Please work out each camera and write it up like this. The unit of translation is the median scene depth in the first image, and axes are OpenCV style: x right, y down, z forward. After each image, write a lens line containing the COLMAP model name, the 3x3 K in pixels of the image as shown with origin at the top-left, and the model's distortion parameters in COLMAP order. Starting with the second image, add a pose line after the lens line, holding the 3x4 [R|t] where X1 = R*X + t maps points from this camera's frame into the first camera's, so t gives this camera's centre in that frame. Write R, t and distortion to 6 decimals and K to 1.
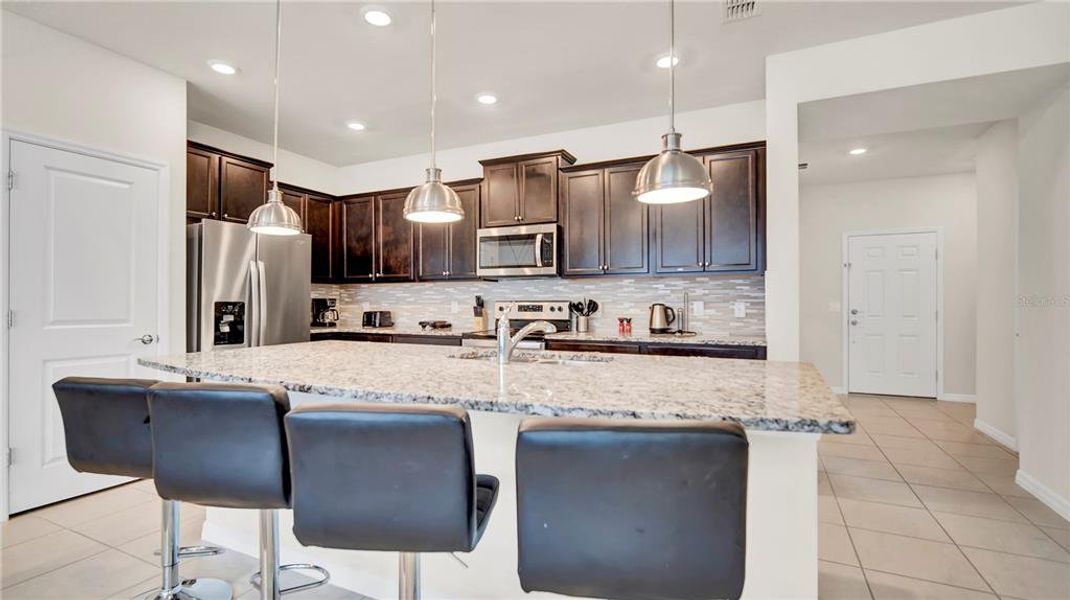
lens RADIAL K [[495.6, 0, 525.0], [0, 495.6, 304.5], [0, 0, 1]] dist [-0.004081, 0.003243]
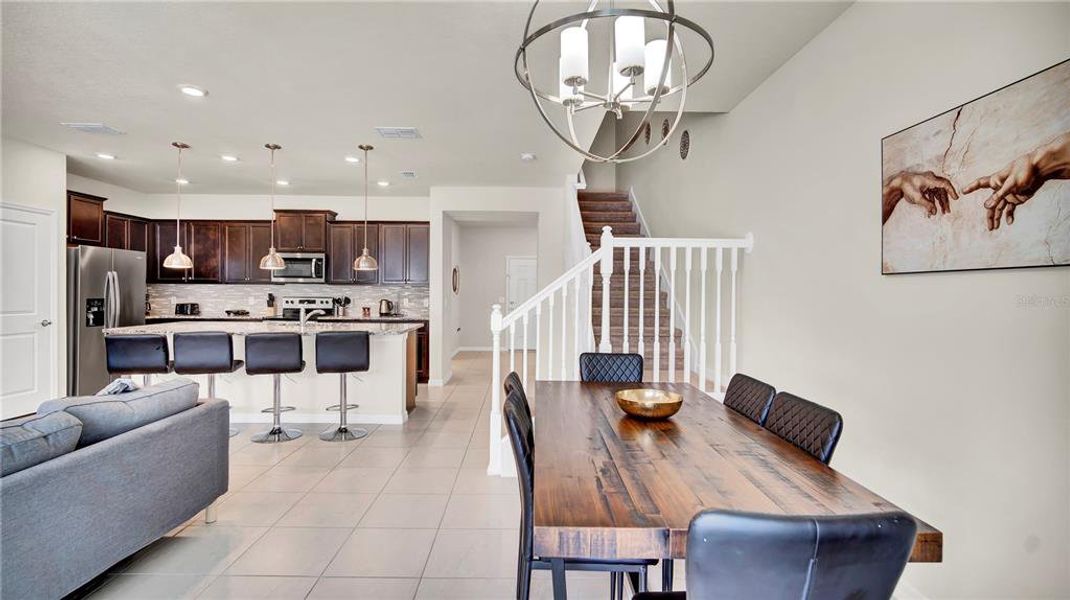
lens RADIAL K [[482.1, 0, 527.5], [0, 482.1, 298.3], [0, 0, 1]] dist [-0.008854, 0.000989]
pose [[0.892829, 0.002453, 0.450389, -0.058868], [-0.007679, 0.999923, 0.009777, -0.026118], [-0.450330, -0.012188, 0.892779, -0.789726]]
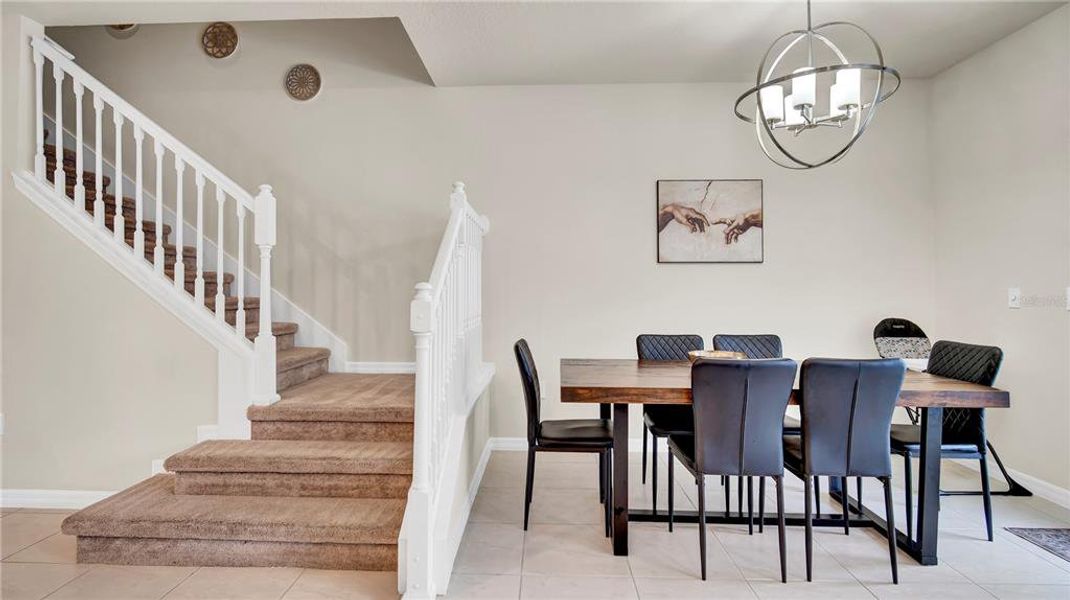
lens RADIAL K [[482.1, 0, 528.5], [0, 482.1, 286.2], [0, 0, 1]] dist [-0.008854, 0.000989]
pose [[-0.404893, 0.009195, 0.914318, -0.169362], [0.001405, 0.999955, -0.009434, -0.000547], [-0.914363, -0.002535, -0.404888, 0.028795]]
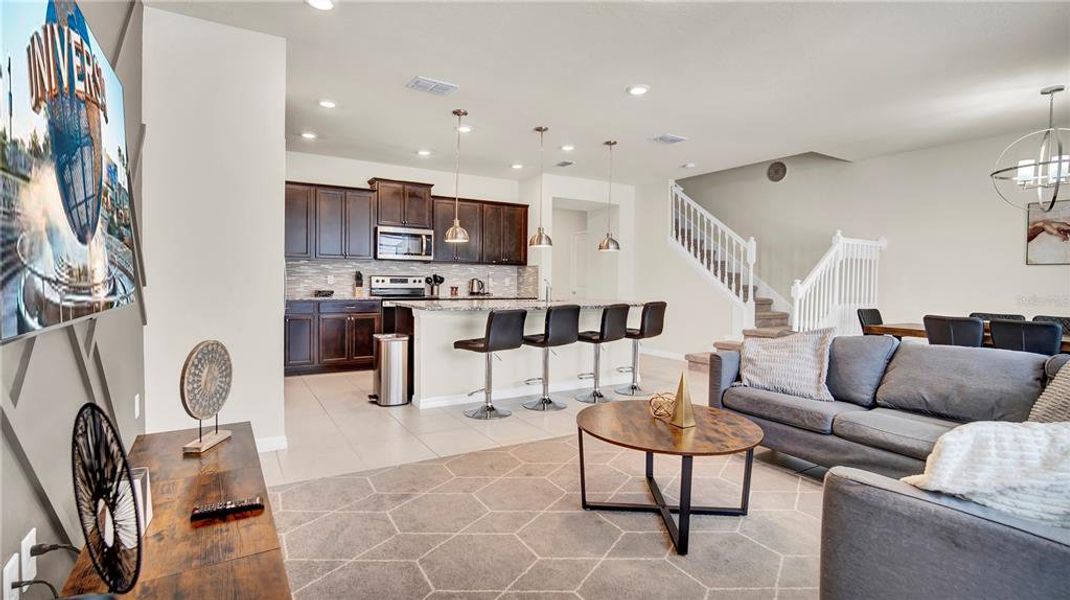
lens RADIAL K [[495.6, 0, 528.7], [0, 495.6, 292.2], [0, 0, 1]] dist [-0.004081, 0.003243]
pose [[0.541695, -0.015454, 0.840433, -1.104083], [-0.011162, 0.999611, 0.025575, -0.000866], [-0.840501, -0.023235, 0.541311, -0.160359]]
